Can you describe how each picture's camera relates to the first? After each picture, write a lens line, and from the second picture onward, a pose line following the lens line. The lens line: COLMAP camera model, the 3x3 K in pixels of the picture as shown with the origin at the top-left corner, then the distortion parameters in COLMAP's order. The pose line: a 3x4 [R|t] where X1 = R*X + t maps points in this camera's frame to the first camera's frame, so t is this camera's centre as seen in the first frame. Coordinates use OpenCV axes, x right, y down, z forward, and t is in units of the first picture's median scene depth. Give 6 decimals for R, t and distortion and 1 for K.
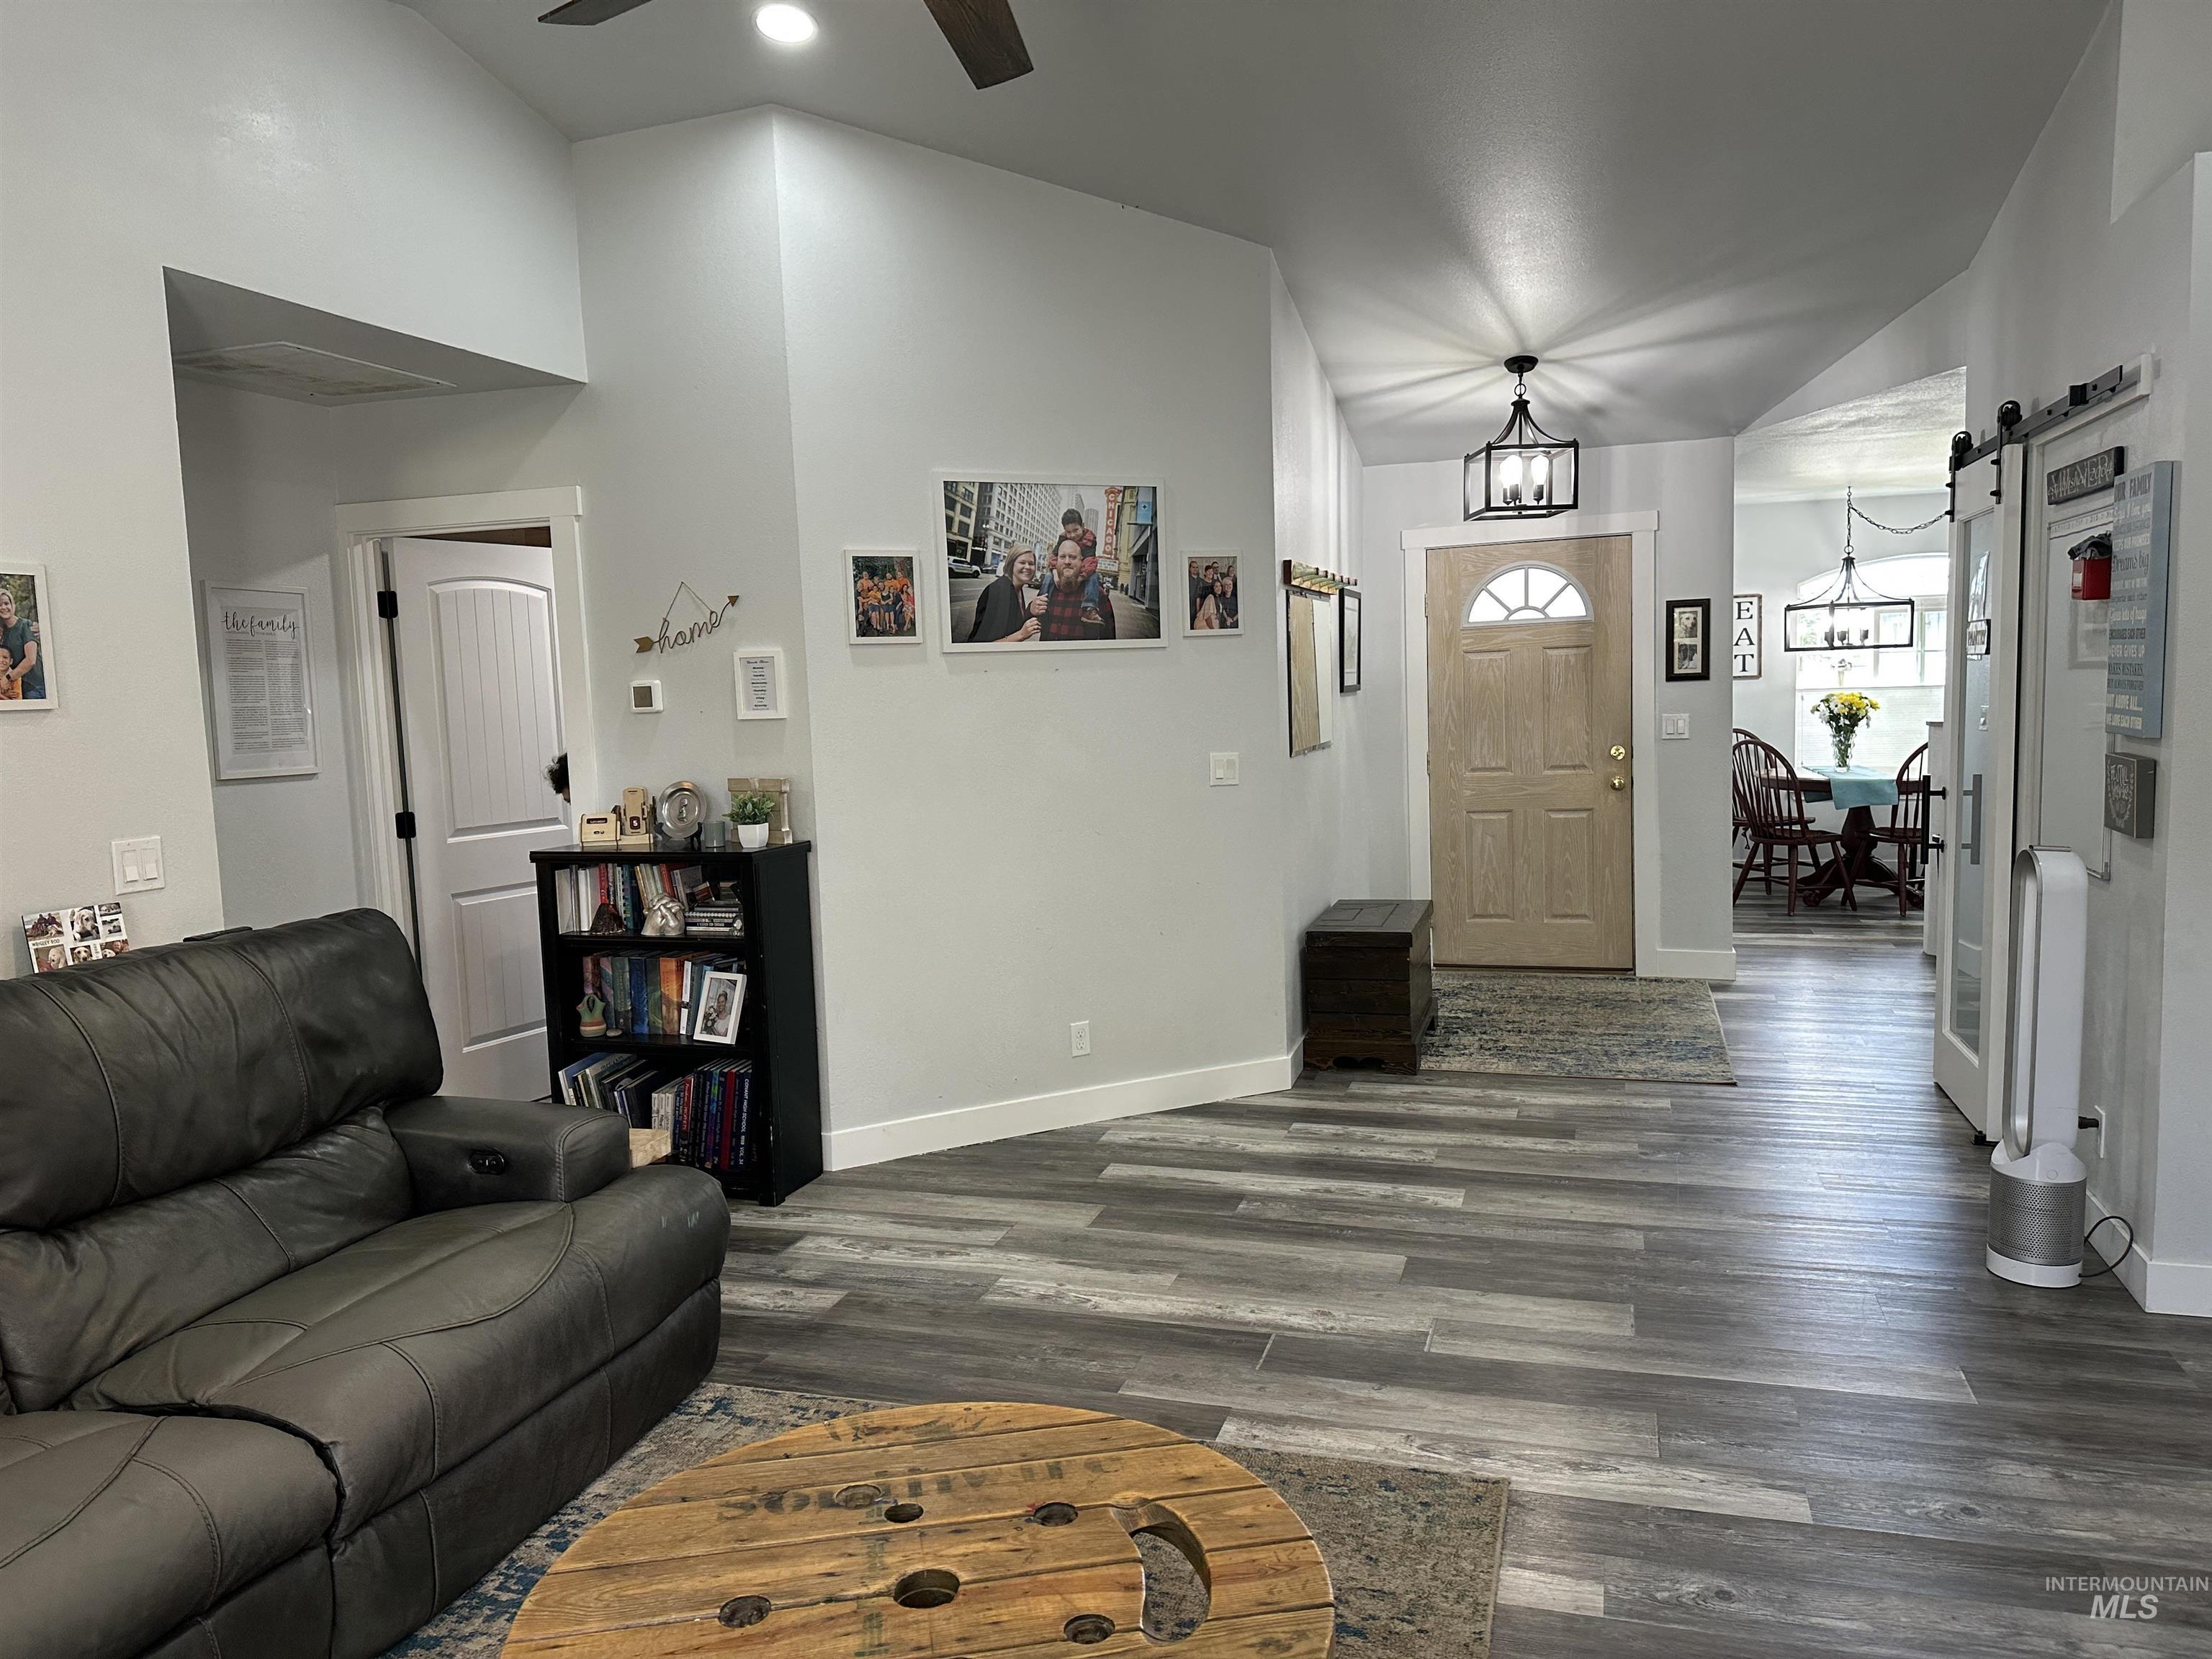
lens RADIAL K [[1538.3, 0, 1106.0], [0, 1538.3, 829.5], [0, 0, 1]] dist [0.119897, -0.176959]
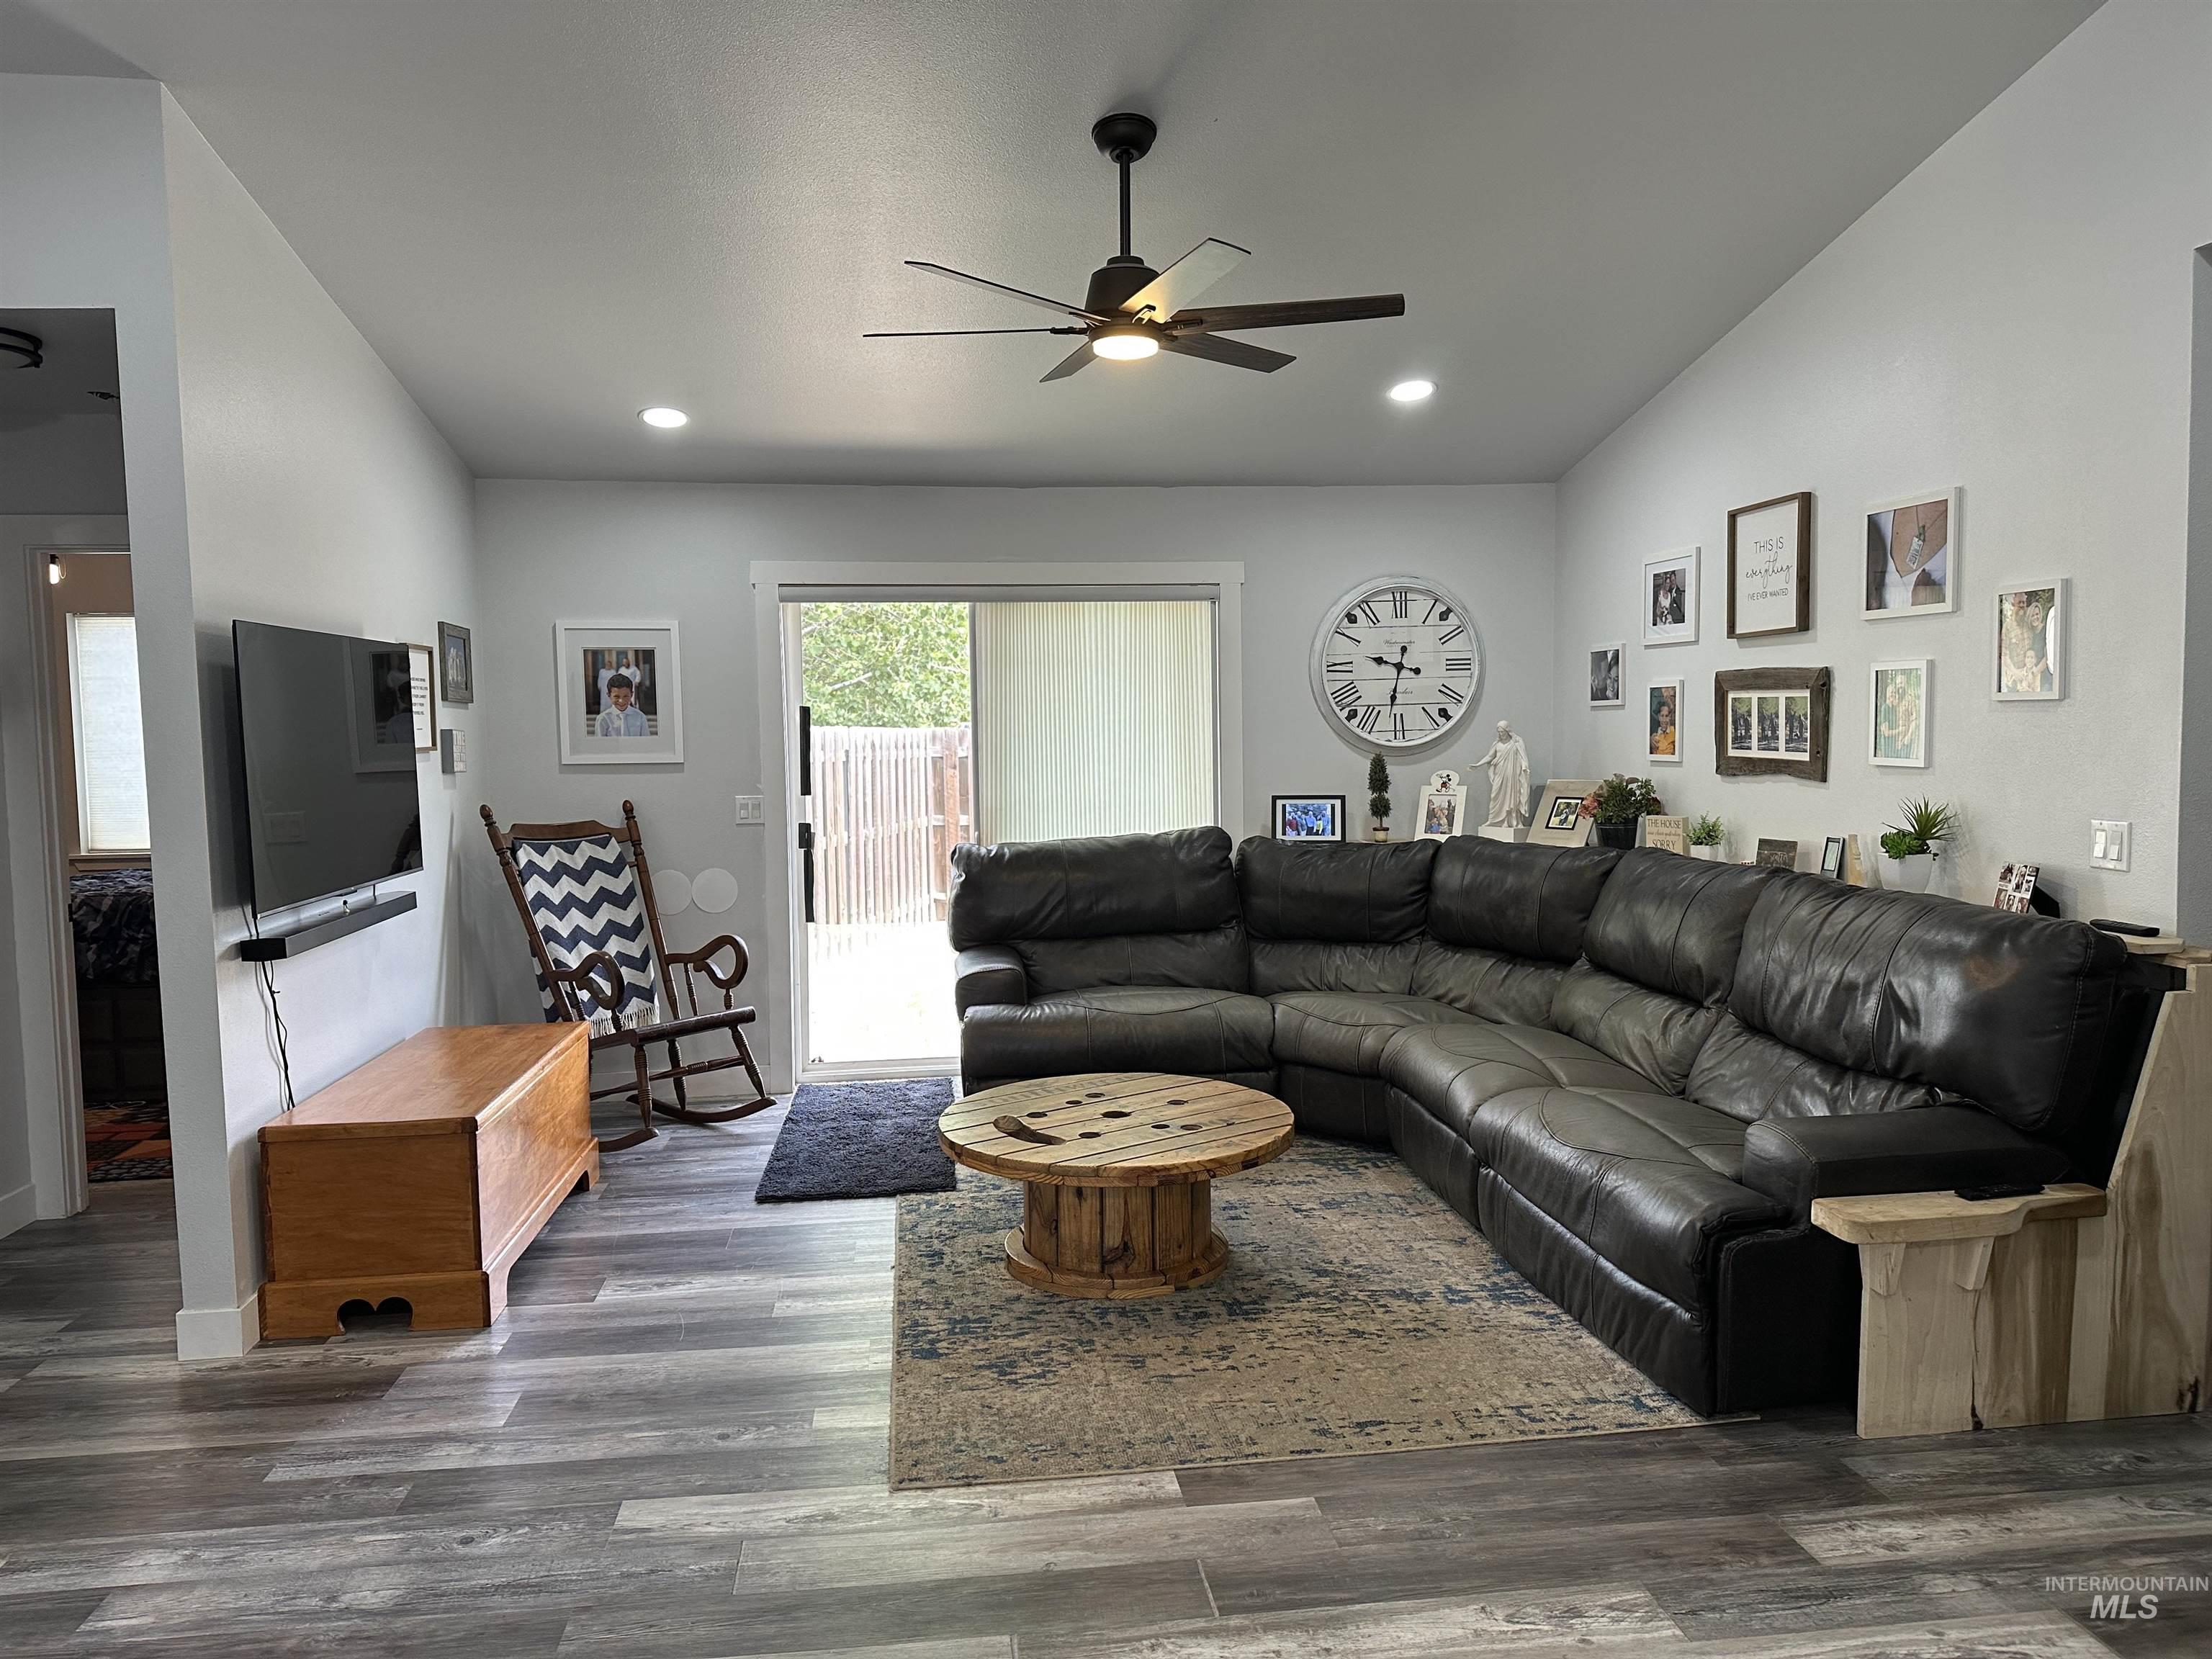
lens RADIAL K [[1538.3, 0, 1106.0], [0, 1538.3, 829.5], [0, 0, 1]] dist [0.119897, -0.176959]
pose [[-0.903910, 0.076710, -0.420787, 0.400109], [0.004486, 0.985432, 0.170010, -0.151349], [0.427699, 0.151786, -0.891086, 1.445116]]
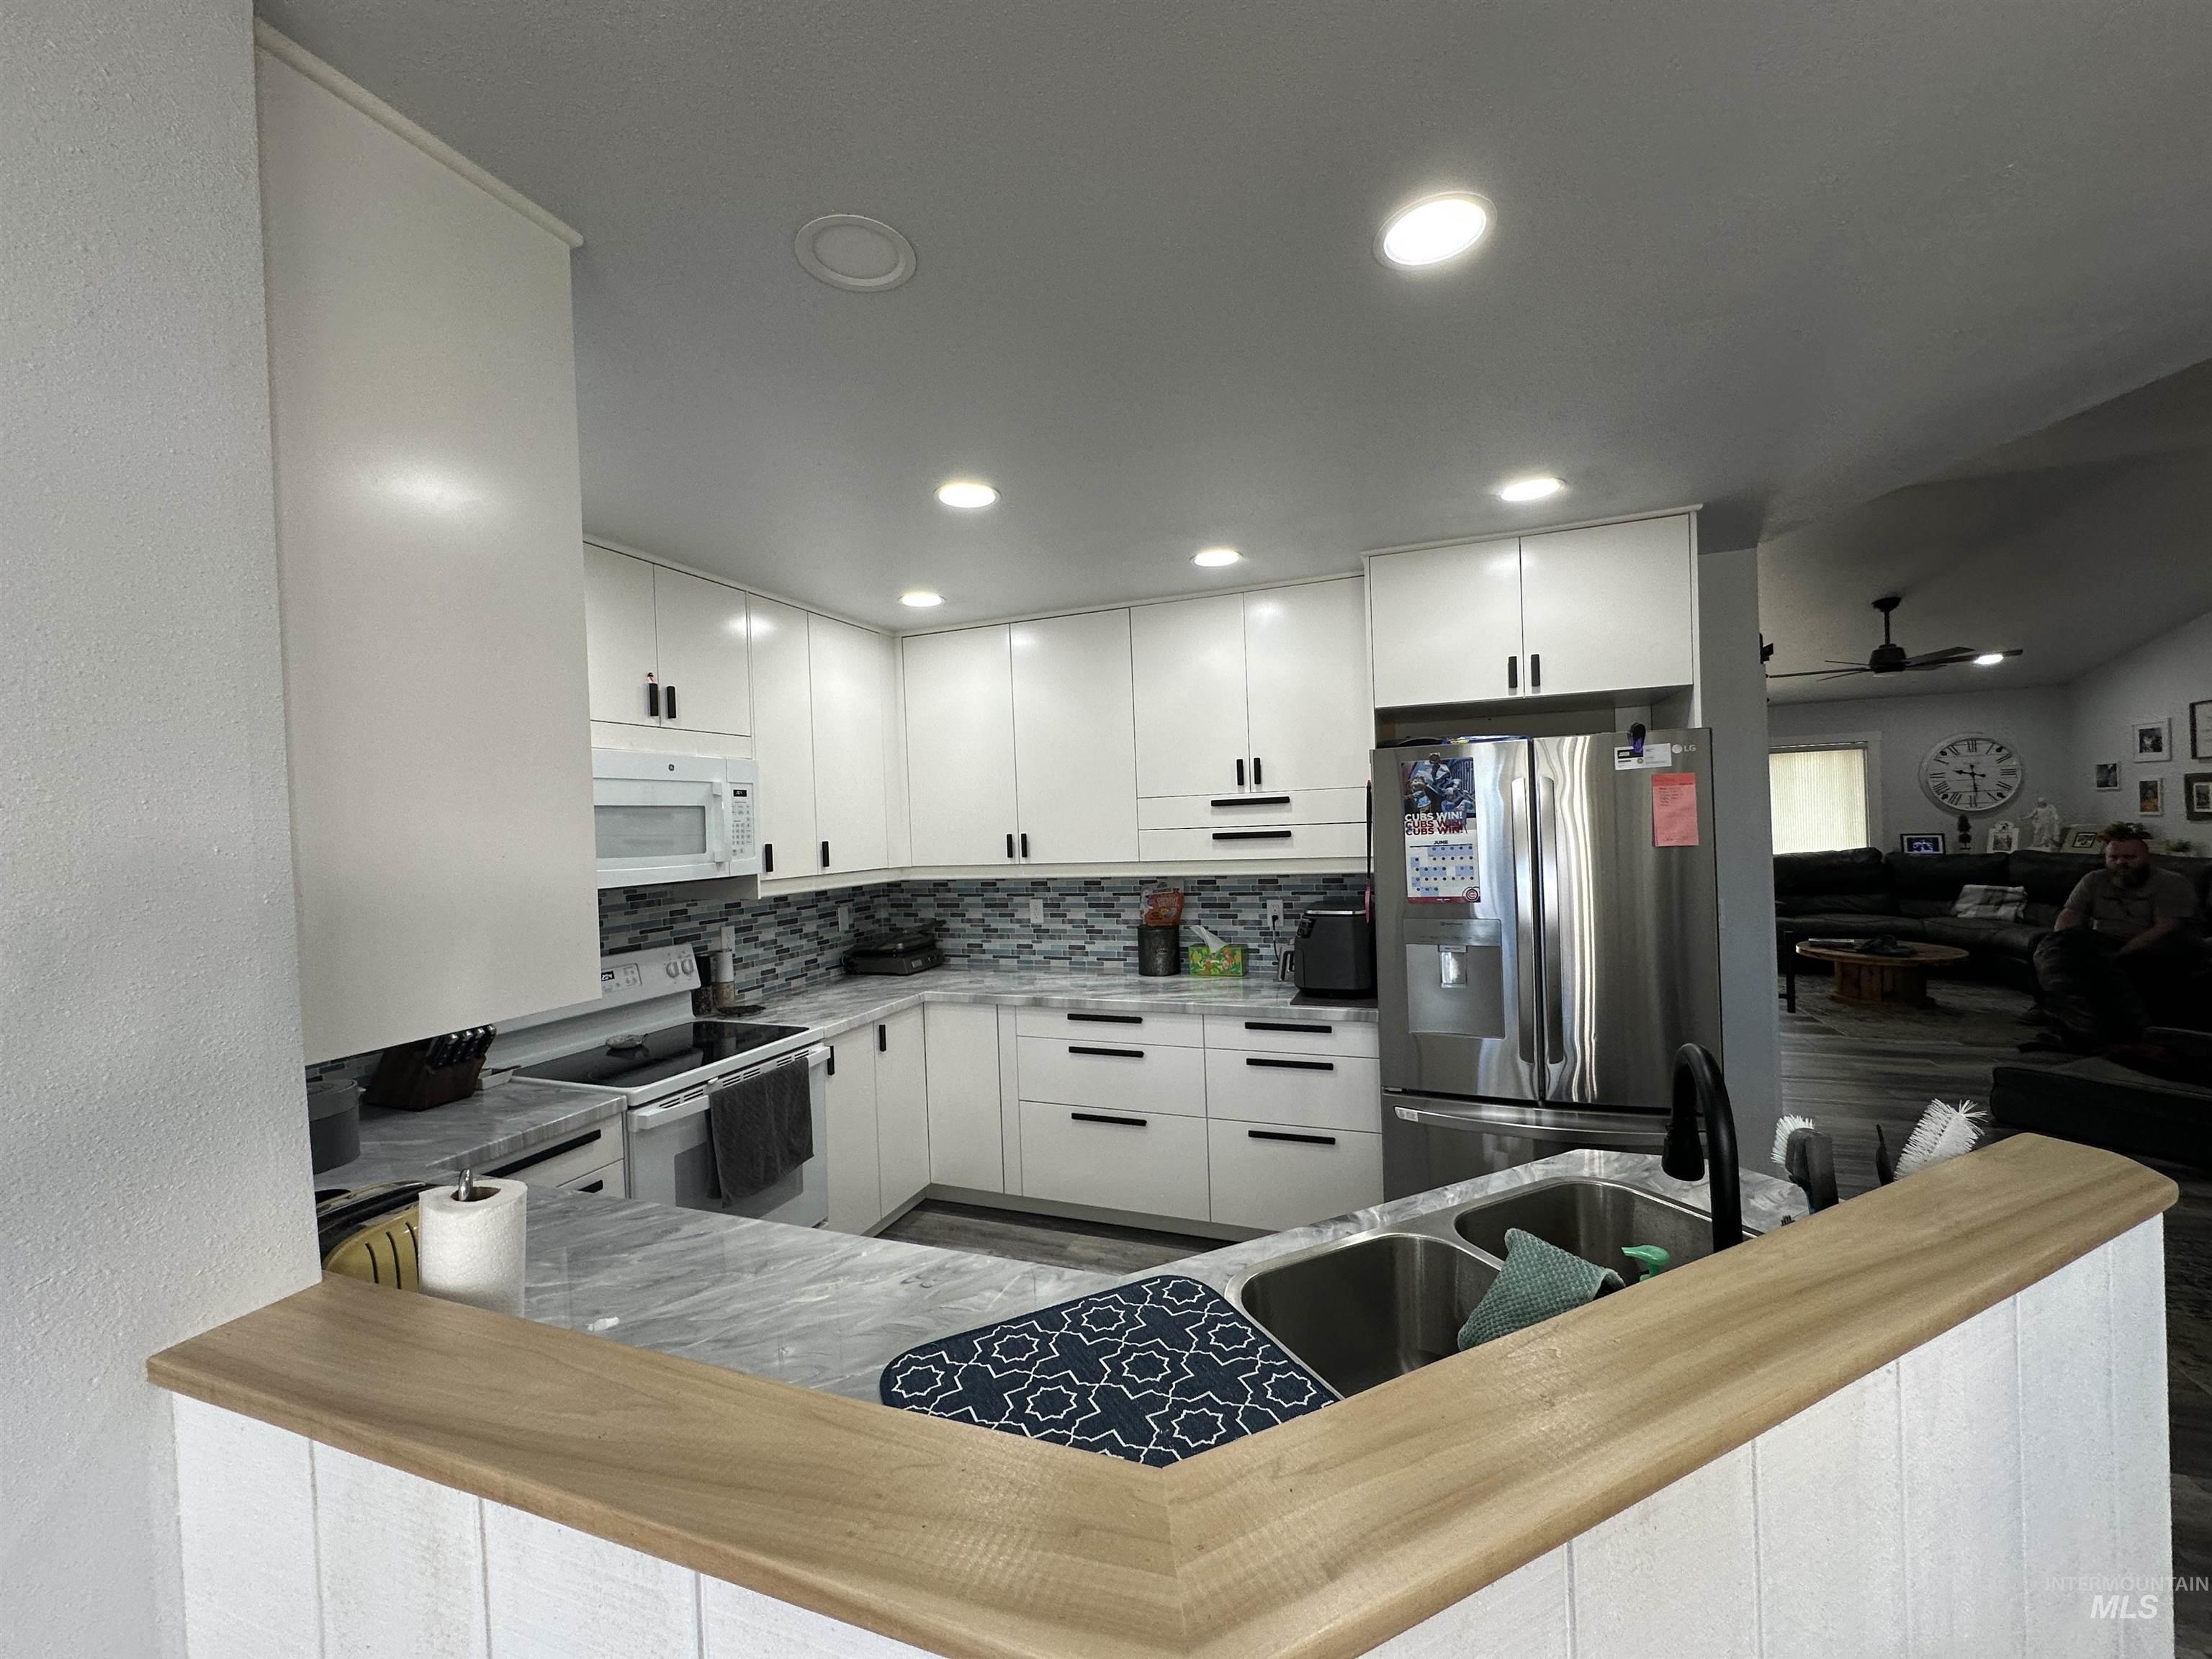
lens RADIAL K [[880.7, 0, 1106.0], [0, 880.7, 829.5], [0, 0, 1]] dist [0.000550, -0.000371]
pose [[-0.995864, 0.073743, 0.053069, 1.346594], [0.079093, 0.991109, 0.106996, -0.296149], [-0.044707, 0.110751, -0.992842, 2.248036]]
